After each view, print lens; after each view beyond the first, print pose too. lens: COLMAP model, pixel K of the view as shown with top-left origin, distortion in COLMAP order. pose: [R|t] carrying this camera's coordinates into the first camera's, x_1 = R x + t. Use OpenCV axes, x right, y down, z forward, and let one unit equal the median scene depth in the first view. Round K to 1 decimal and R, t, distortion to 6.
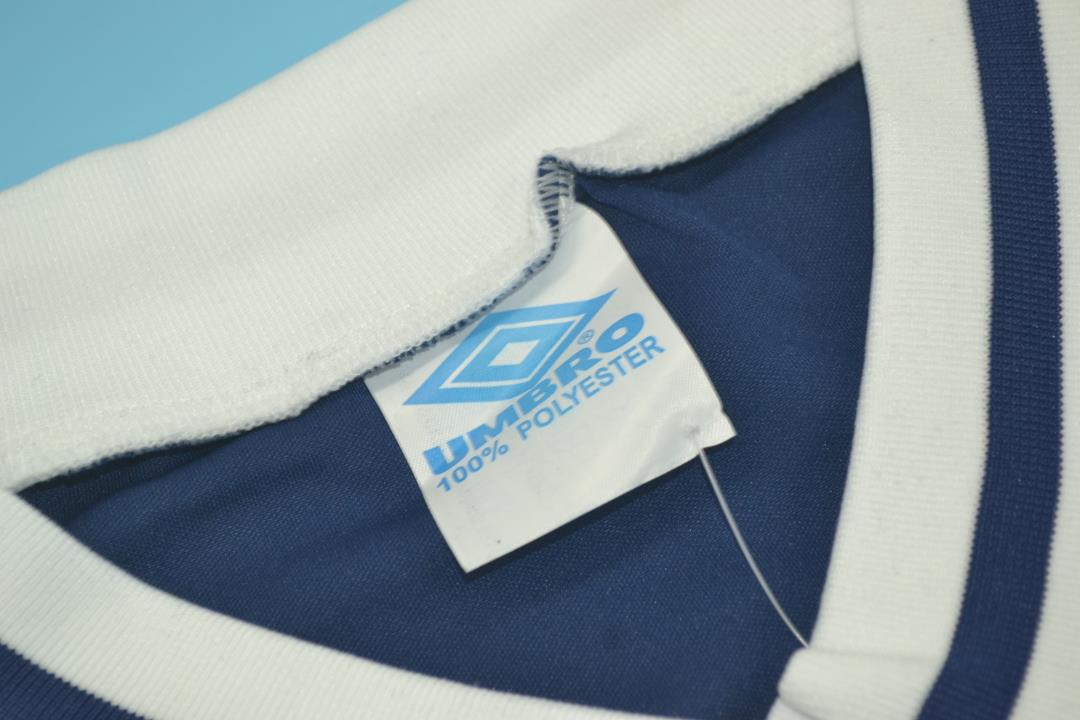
lens RADIAL K [[2918.2, 0, 543.1], [0, 2918.2, 359.4], [0, 0, 1]] dist [0.088056, 0.000000]
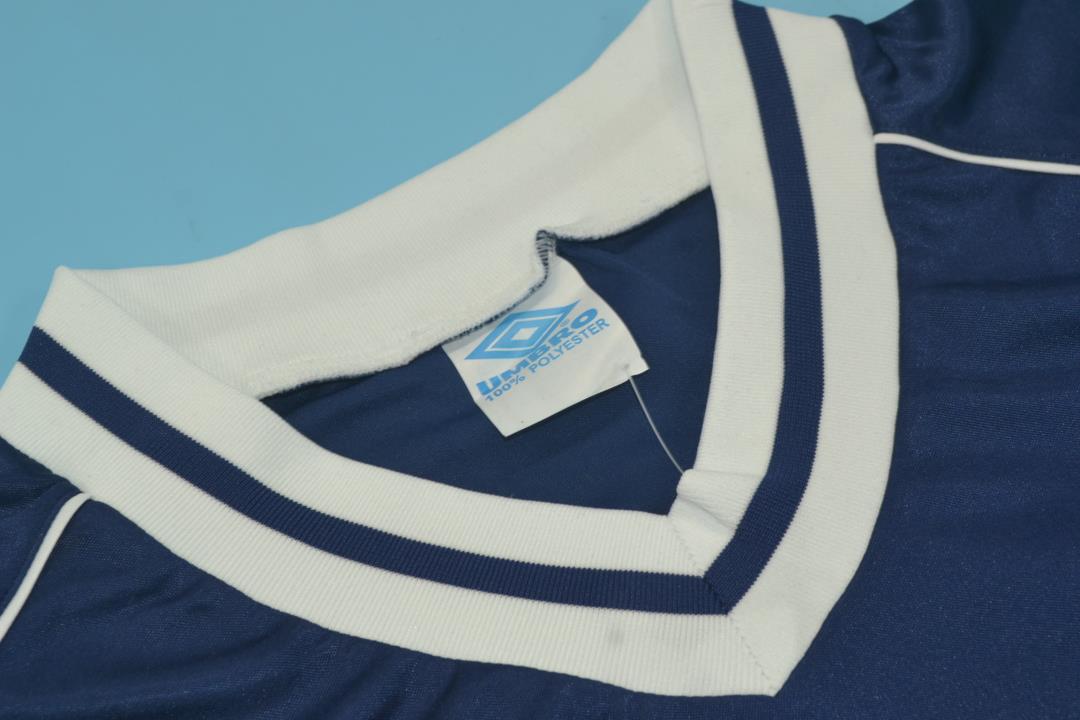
lens RADIAL K [[2137.5, 0, 541.4], [0, 2137.5, 359.9], [0, 0, 1]] dist [-0.048551, 0.000000]
pose [[0.998526, 0.005821, 0.053958, -0.072134], [0.000228, 0.993772, -0.111431, 0.164602], [-0.054270, 0.111279, 0.992306, -0.325785]]
